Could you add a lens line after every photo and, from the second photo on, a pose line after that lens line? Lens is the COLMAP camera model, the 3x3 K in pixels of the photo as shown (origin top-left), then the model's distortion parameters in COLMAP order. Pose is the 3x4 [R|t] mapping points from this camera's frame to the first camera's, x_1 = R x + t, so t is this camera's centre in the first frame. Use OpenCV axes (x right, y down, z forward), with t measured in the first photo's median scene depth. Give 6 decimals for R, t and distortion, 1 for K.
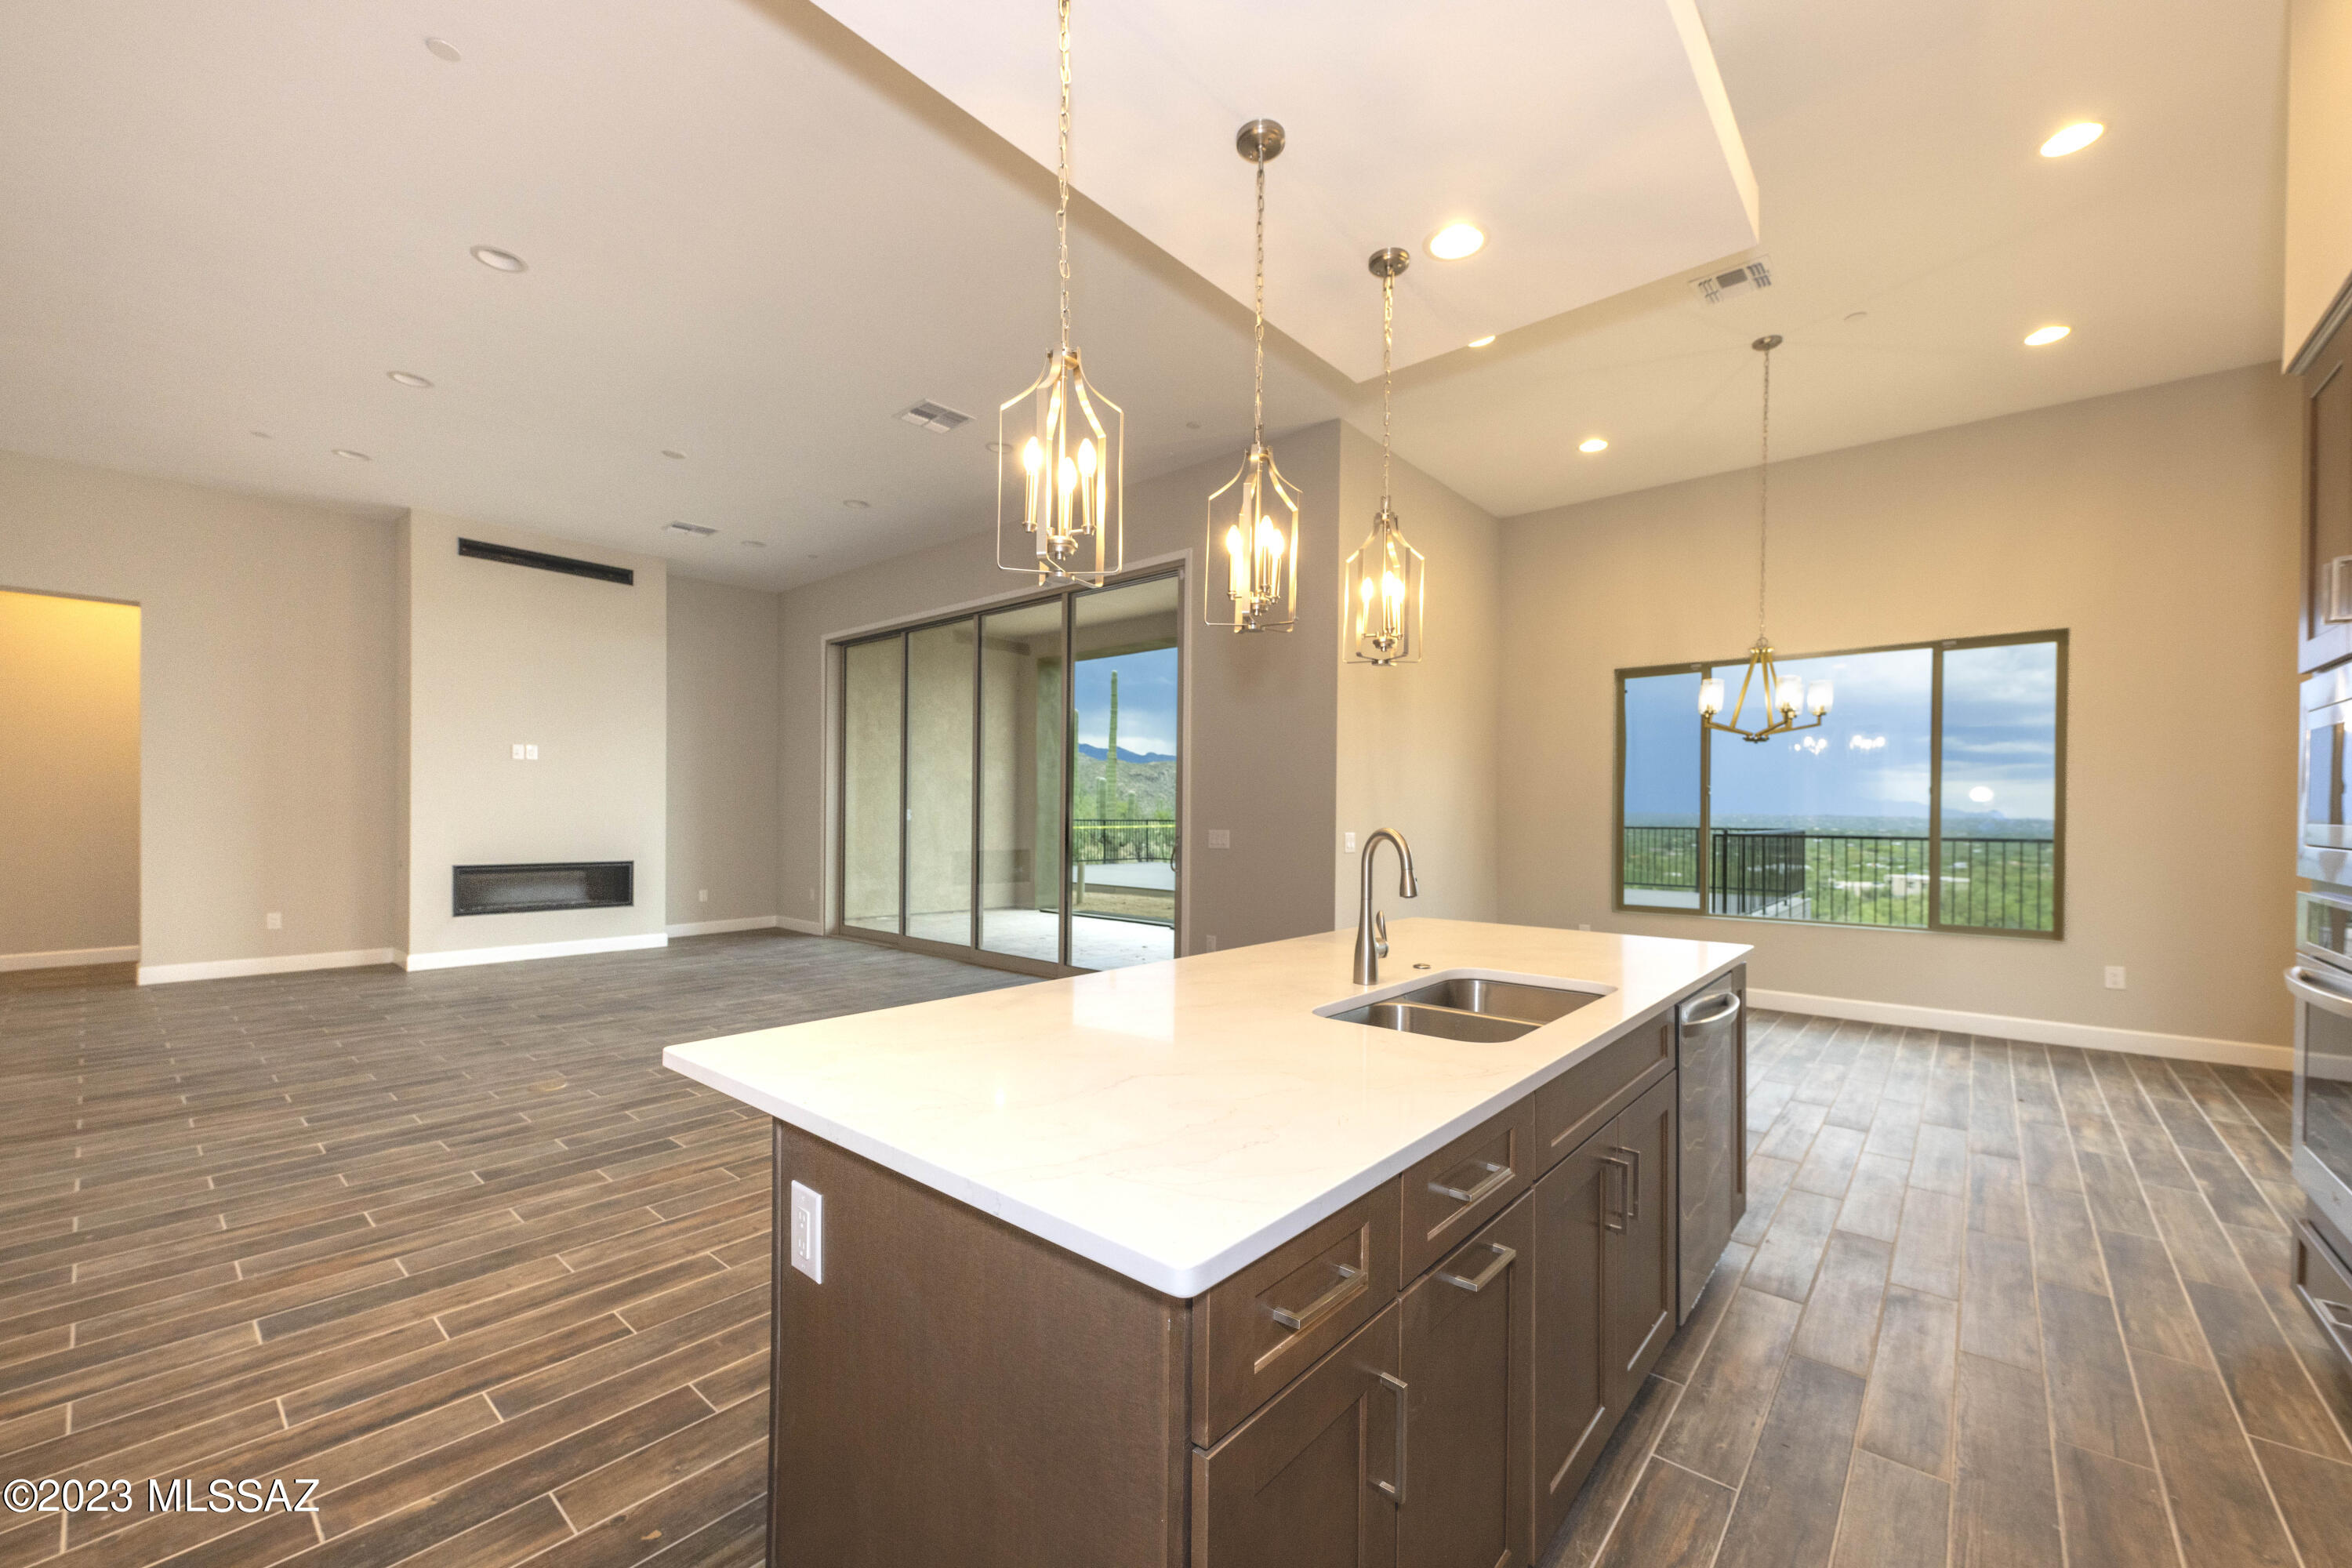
lens RADIAL K [[944.1, 0, 1162.6], [0, 944.1, 804.8], [0, 0, 1]] dist [0.002122, -0.002194]
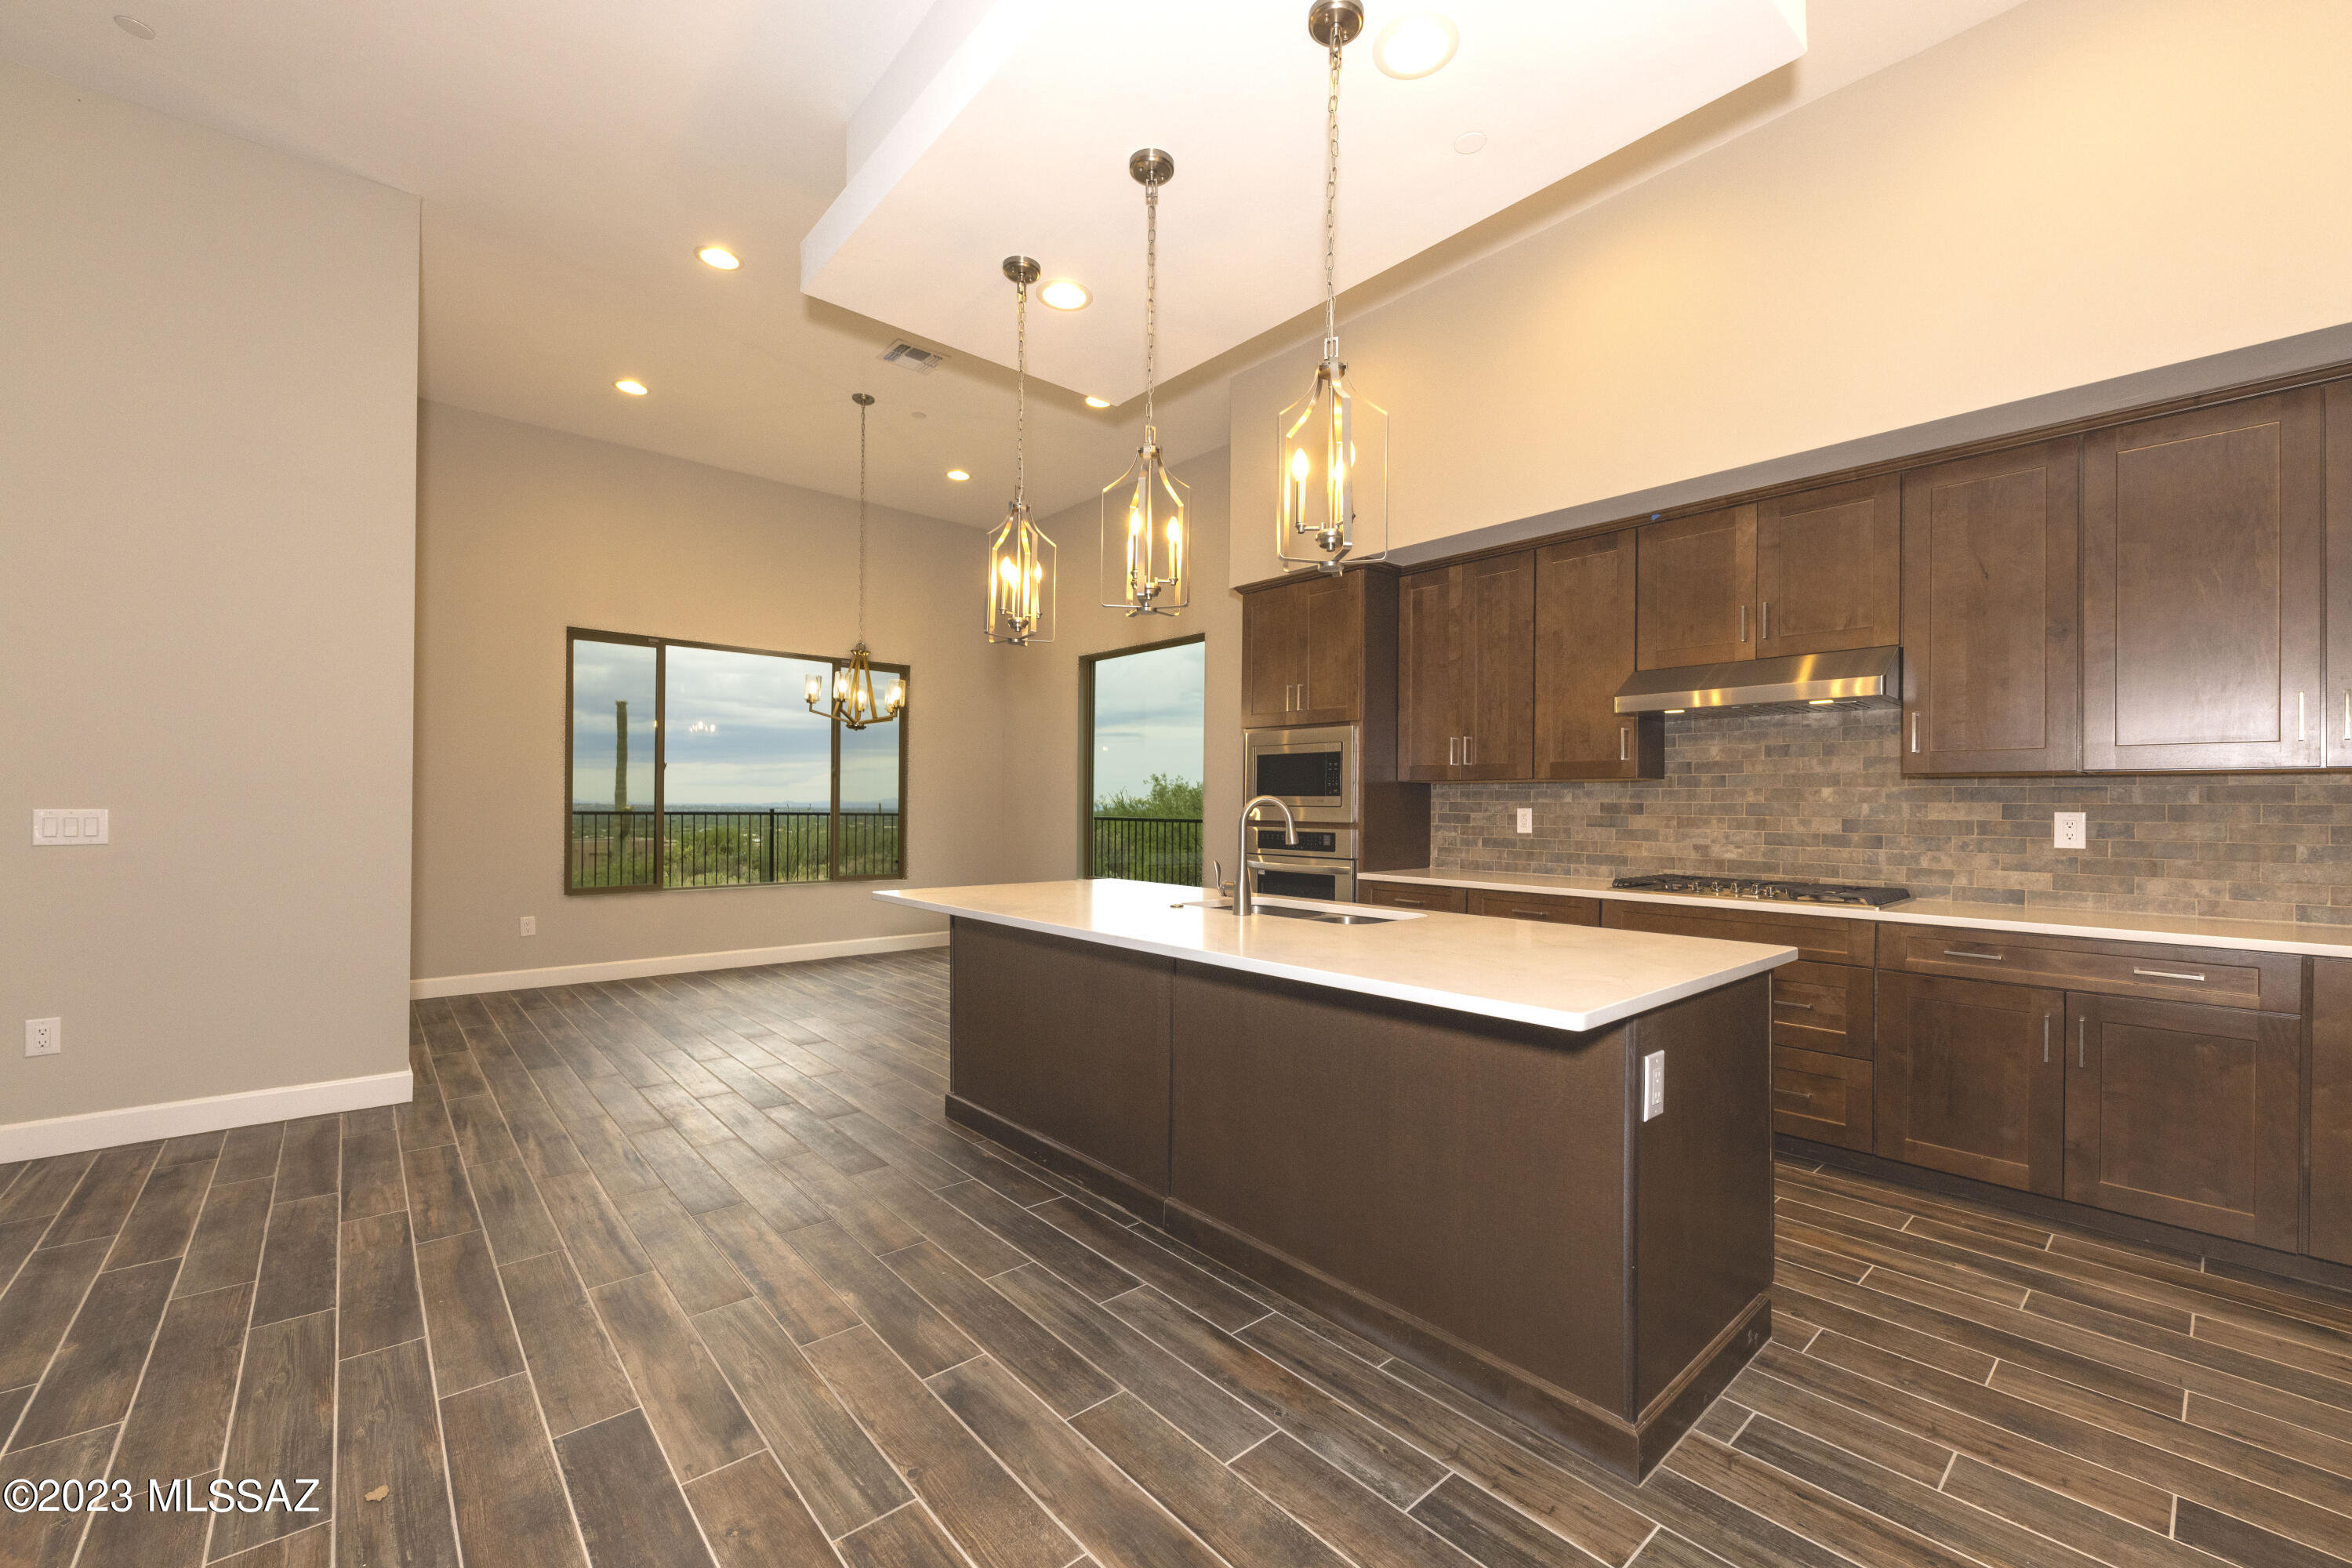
lens RADIAL K [[944.1, 0, 1202.7], [0, 944.1, 796.0], [0, 0, 1]] dist [0.002122, -0.002194]
pose [[0.110229, 0.006394, 0.993886, -0.353864], [-0.018981, 0.999810, -0.004327, 0.009605], [-0.993725, -0.018388, 0.110330, 0.297486]]
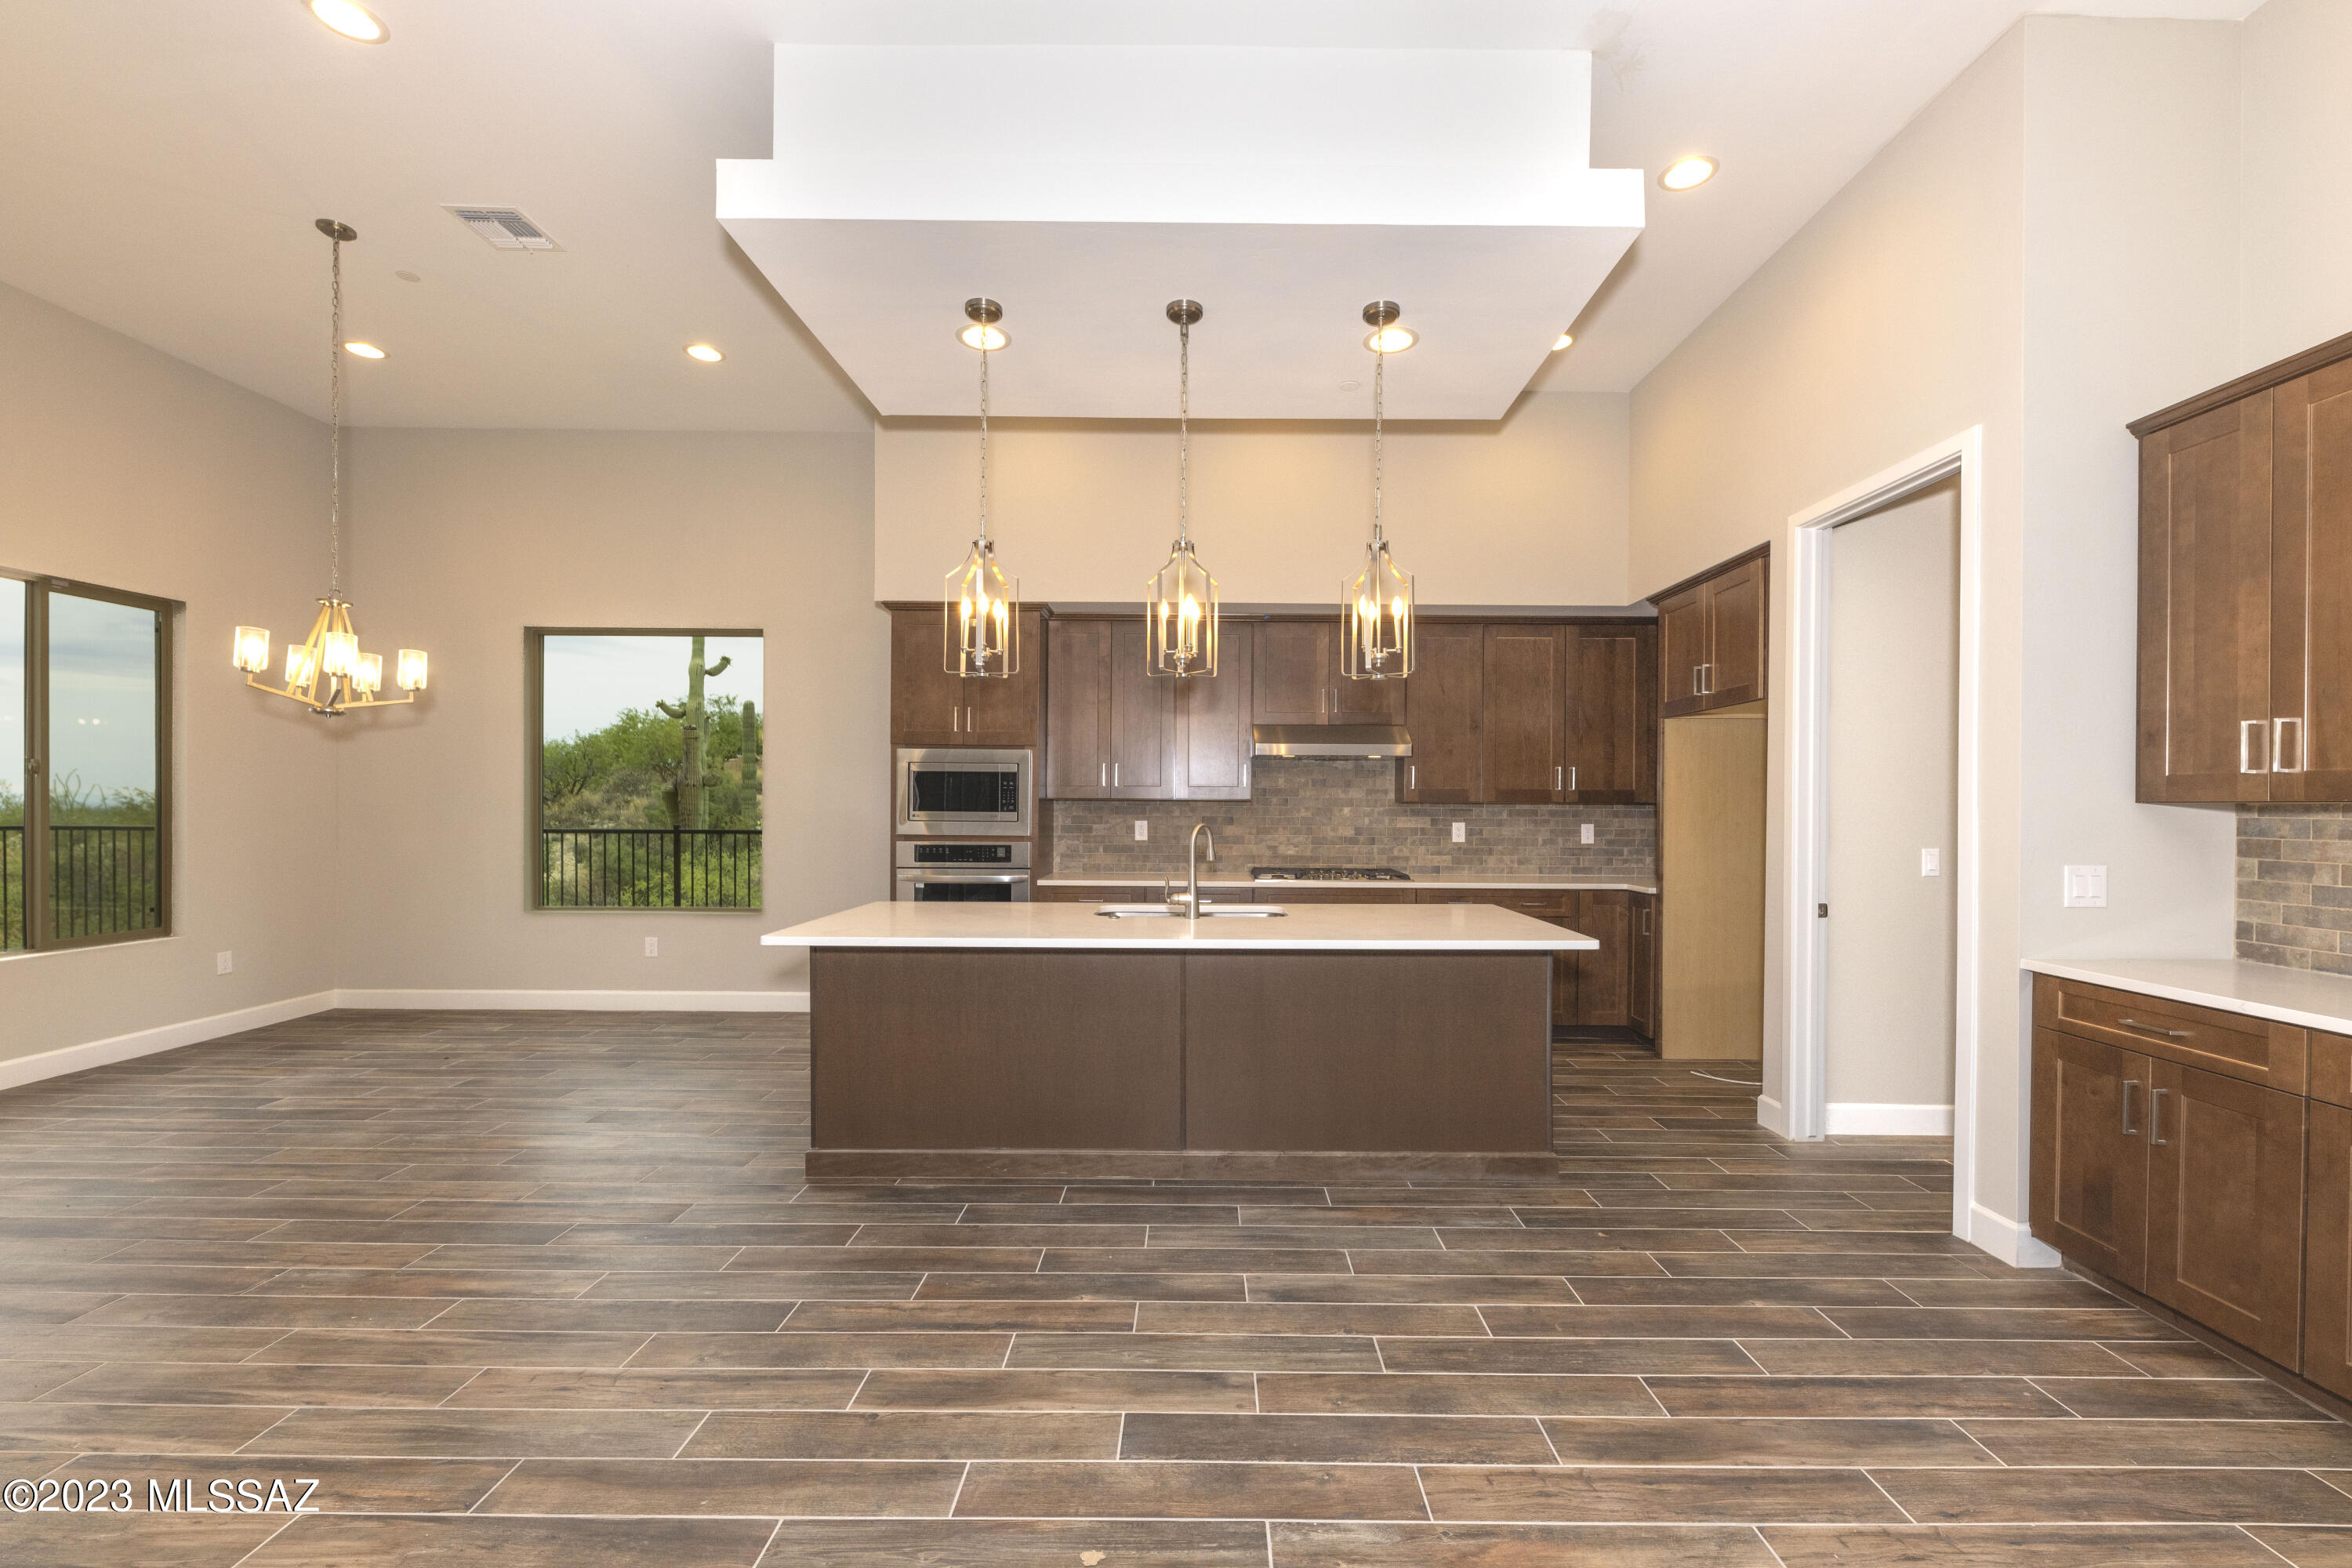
lens RADIAL K [[944.1, 0, 1203.5], [0, 944.1, 808.4], [0, 0, 1]] dist [0.002122, -0.002194]
pose [[-0.663292, -0.013747, 0.748234, -0.334062], [-0.018824, 0.999821, 0.001681, -0.002734], [-0.748123, -0.012970, -0.663433, 0.676304]]
